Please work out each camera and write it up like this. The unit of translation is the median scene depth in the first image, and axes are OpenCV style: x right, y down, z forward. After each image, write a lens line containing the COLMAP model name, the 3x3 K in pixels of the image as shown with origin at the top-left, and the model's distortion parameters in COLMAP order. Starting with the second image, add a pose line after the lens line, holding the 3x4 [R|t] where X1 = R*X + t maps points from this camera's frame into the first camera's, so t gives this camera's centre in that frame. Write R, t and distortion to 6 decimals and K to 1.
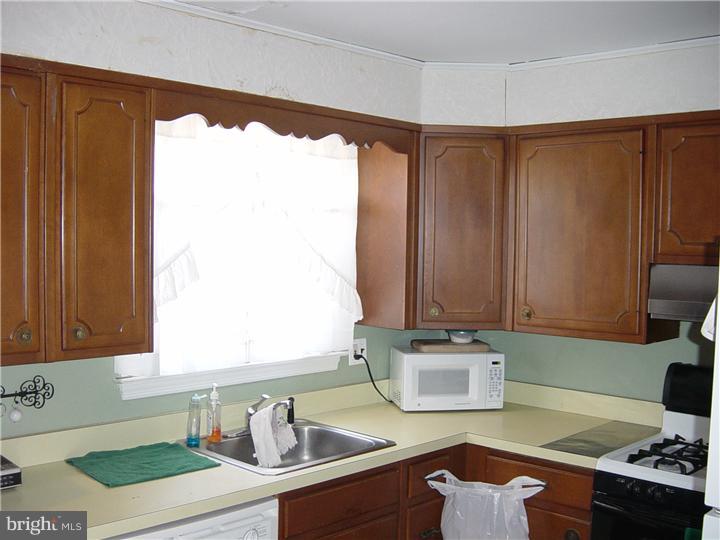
lens RADIAL K [[816.7, 0, 360.0], [0, 816.7, 270.0], [0, 0, 1]] dist [-0.199301, 0.174295]
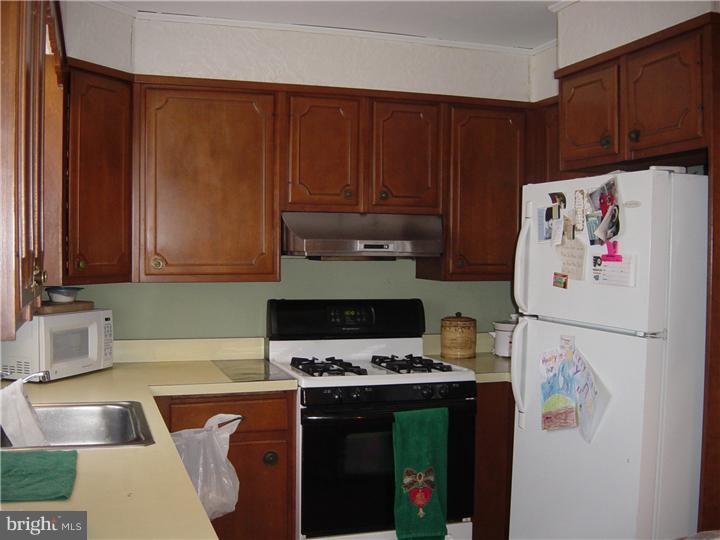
lens RADIAL K [[816.7, 0, 360.0], [0, 816.7, 270.0], [0, 0, 1]] dist [-0.199301, 0.174295]
pose [[0.460402, -0.037521, 0.886917, -0.595331], [0.032822, 0.999143, 0.025230, 0.048046], [-0.887104, 0.017495, 0.461239, 0.334579]]
